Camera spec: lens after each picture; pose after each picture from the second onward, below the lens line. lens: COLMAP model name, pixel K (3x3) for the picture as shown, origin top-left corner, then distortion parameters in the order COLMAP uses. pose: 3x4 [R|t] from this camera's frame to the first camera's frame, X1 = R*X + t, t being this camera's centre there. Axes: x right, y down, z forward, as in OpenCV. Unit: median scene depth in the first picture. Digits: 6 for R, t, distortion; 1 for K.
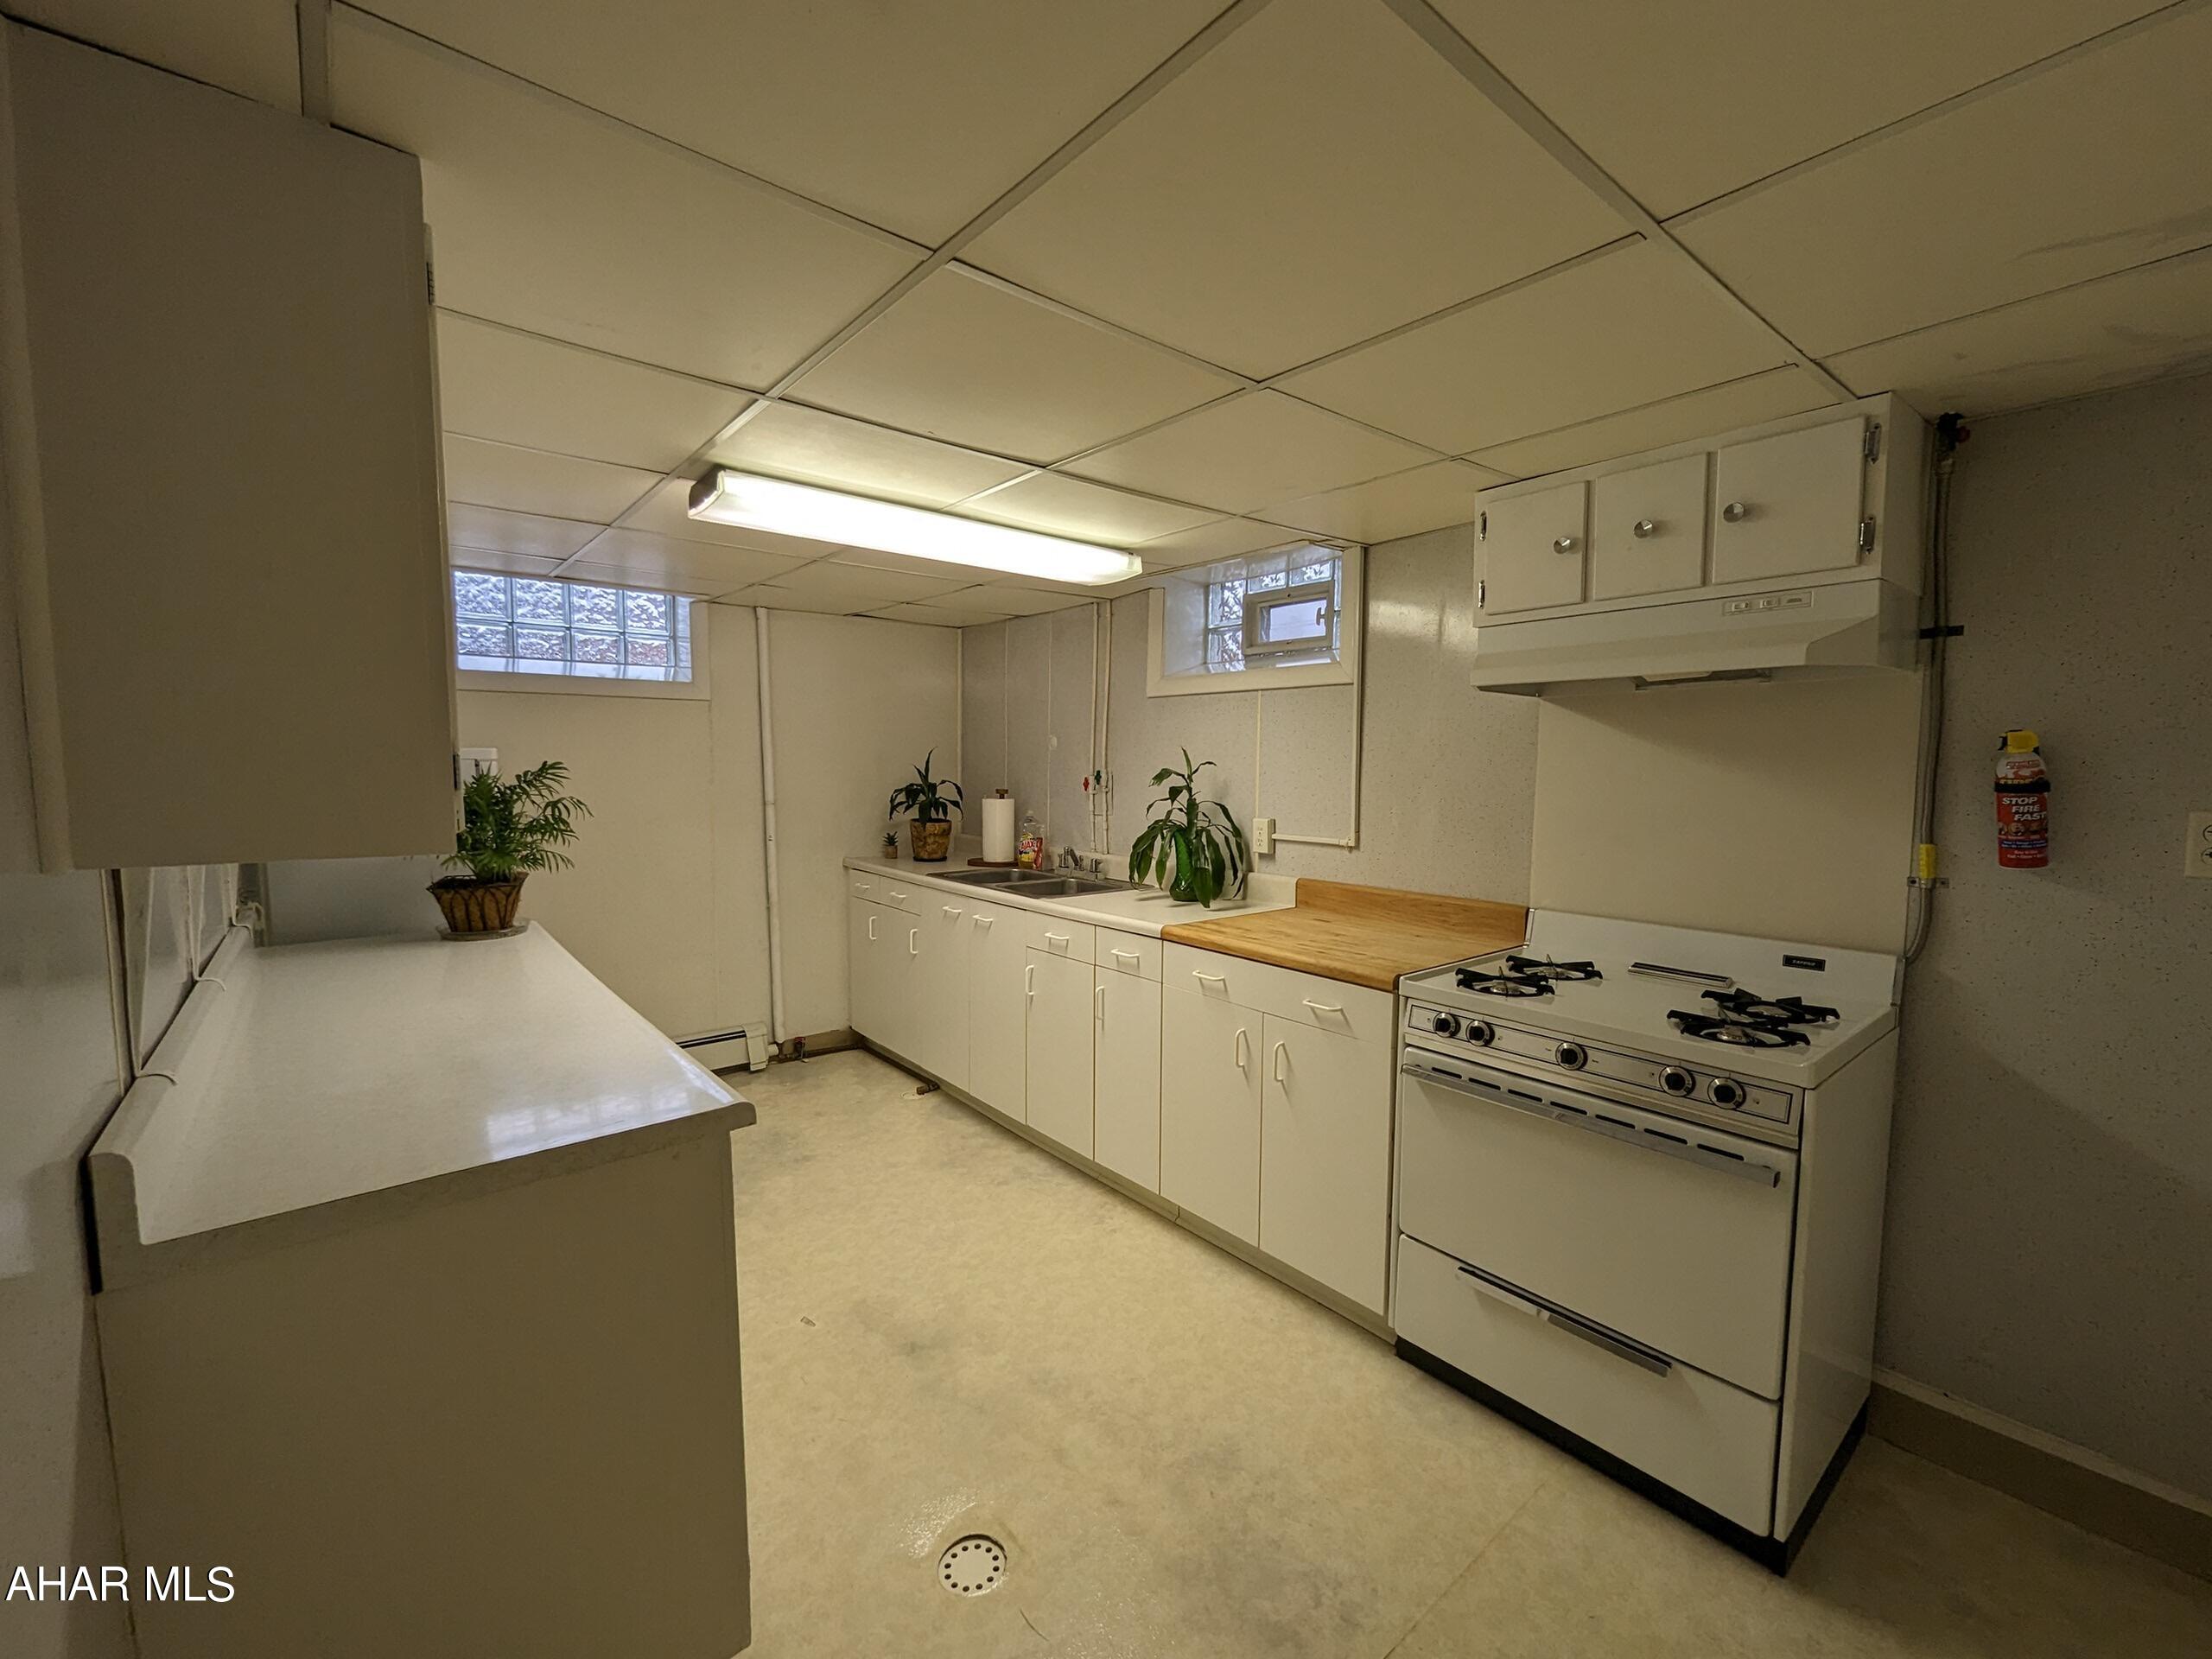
lens RADIAL K [[911.6, 0, 1098.3], [0, 911.6, 826.7], [0, 0, 1]] dist [0.000262, -0.000100]
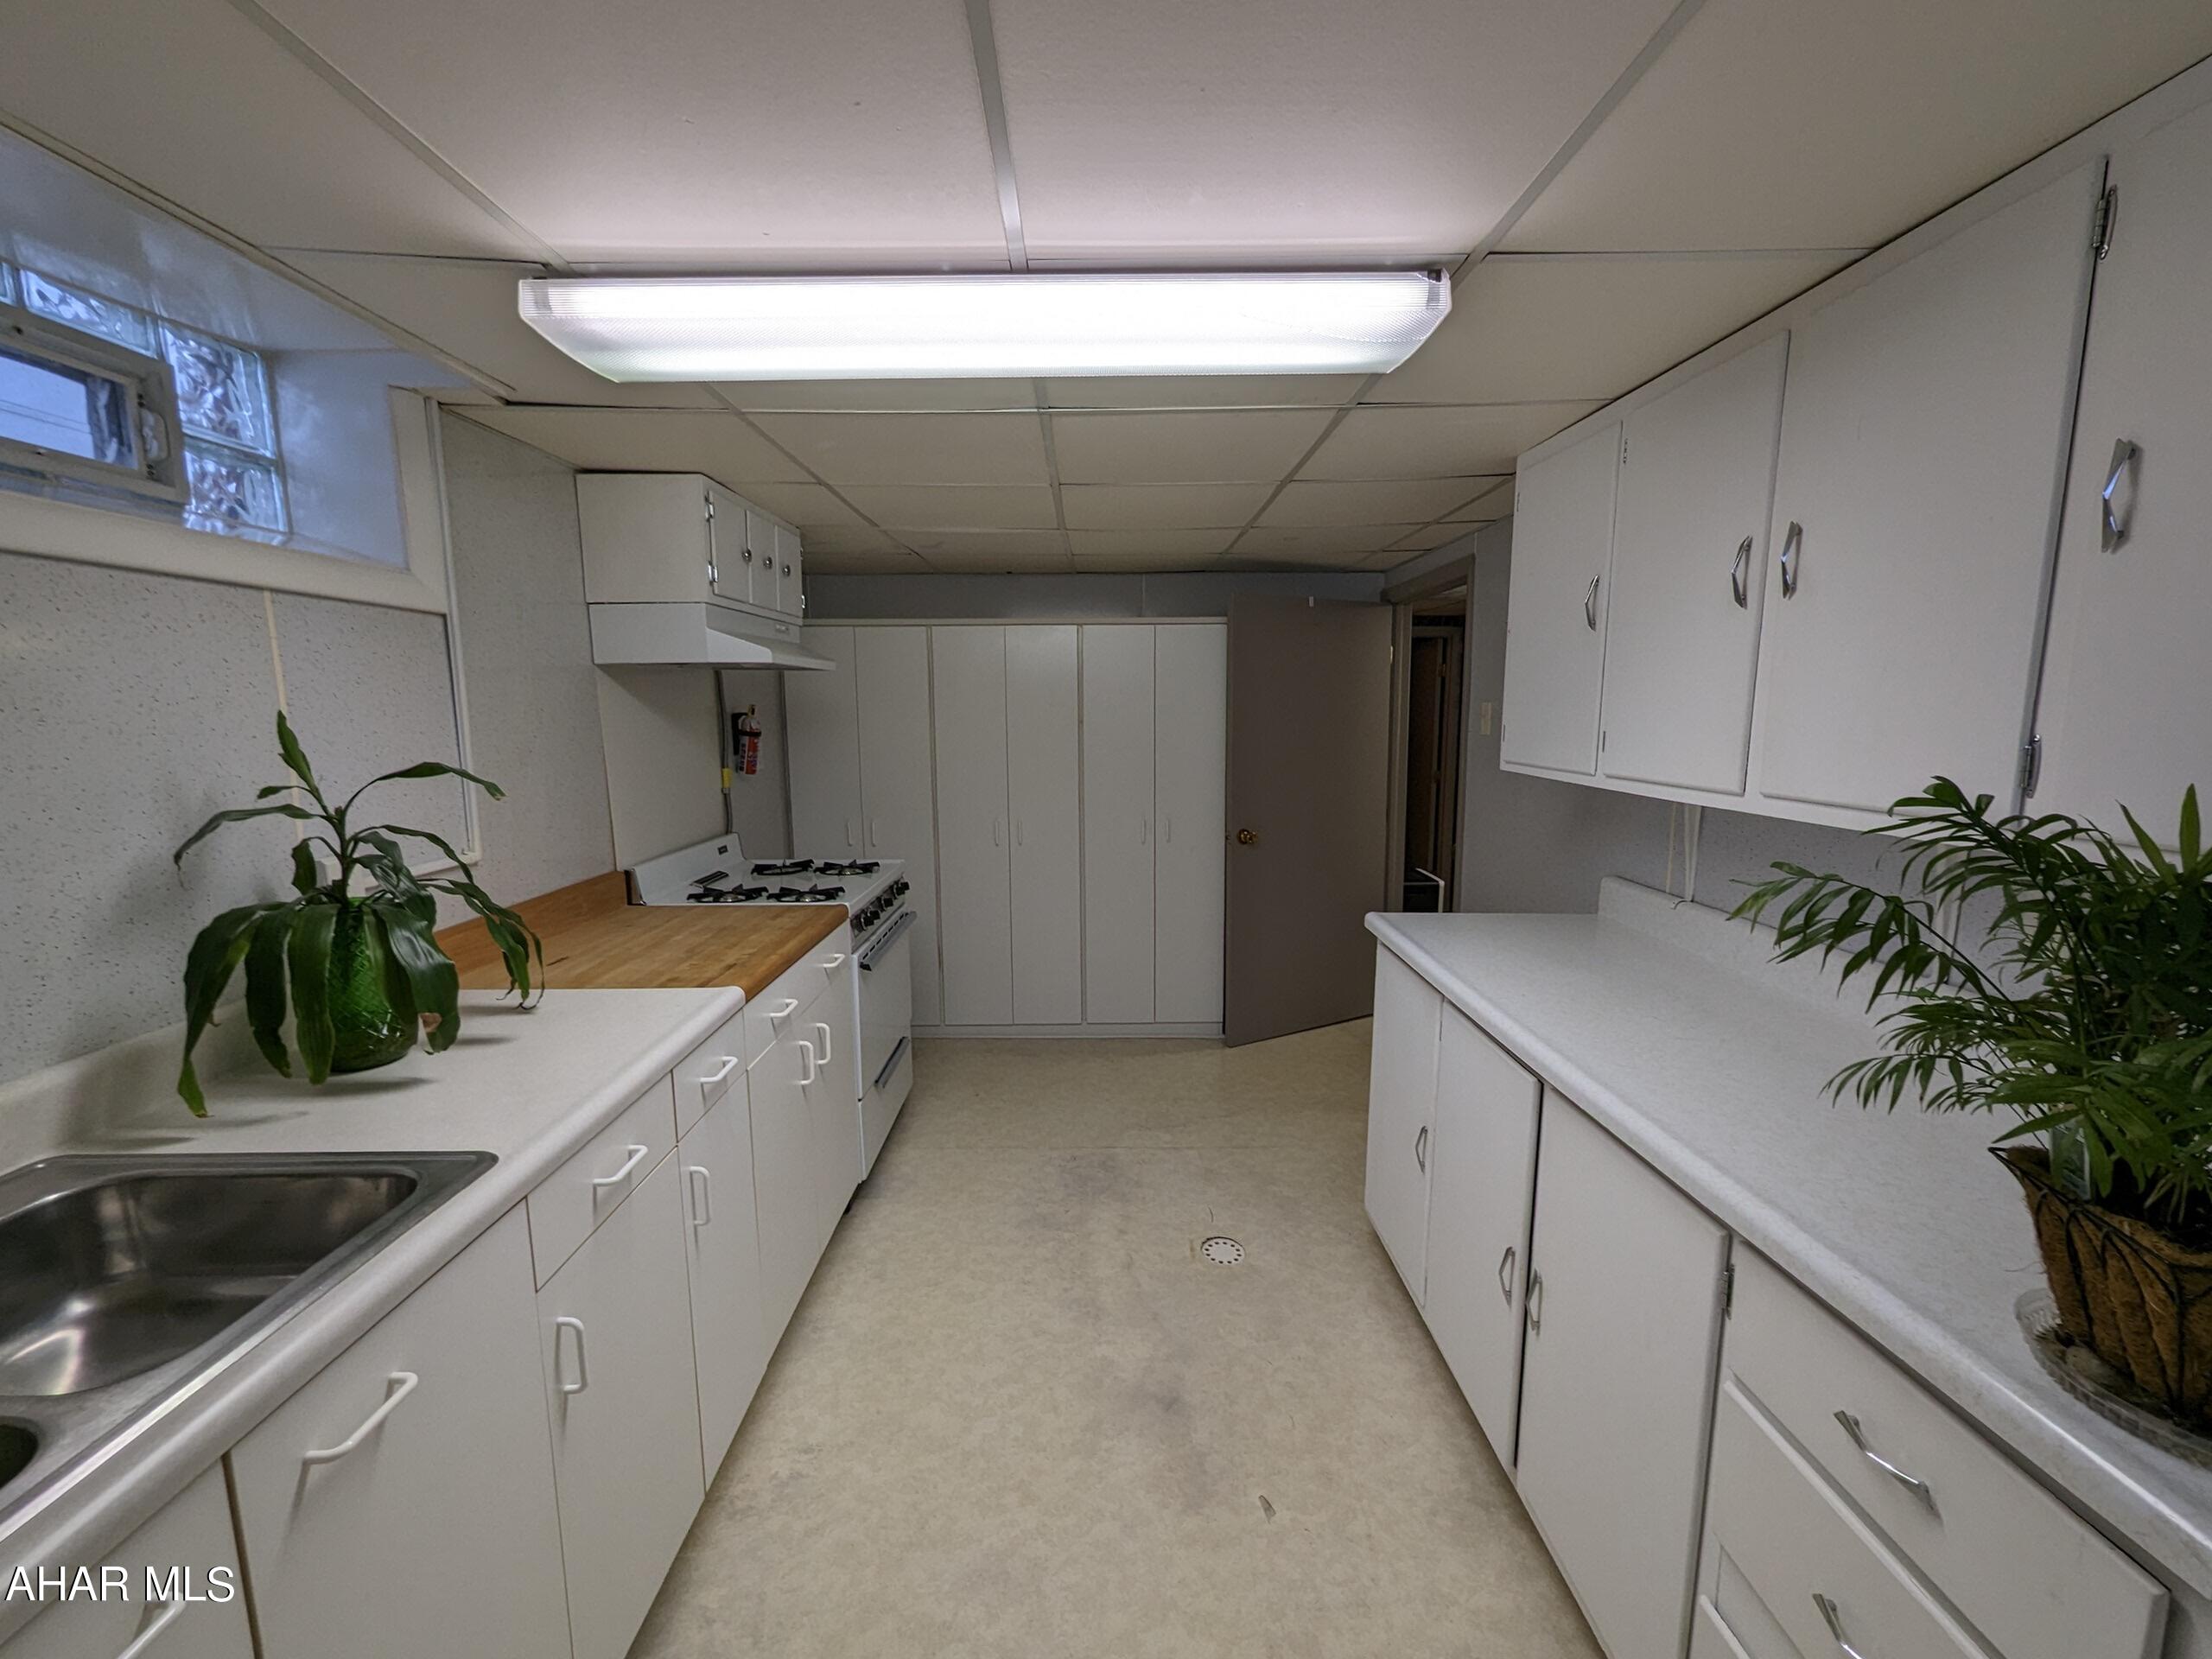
lens RADIAL K [[911.6, 0, 1103.7], [0, 911.6, 835.2], [0, 0, 1]] dist [0.000262, -0.000100]
pose [[-0.776831, -0.088490, 0.623461, -0.674650], [0.052357, 0.977572, 0.203987, -0.152117], [-0.627529, 0.191106, -0.754776, 1.654150]]
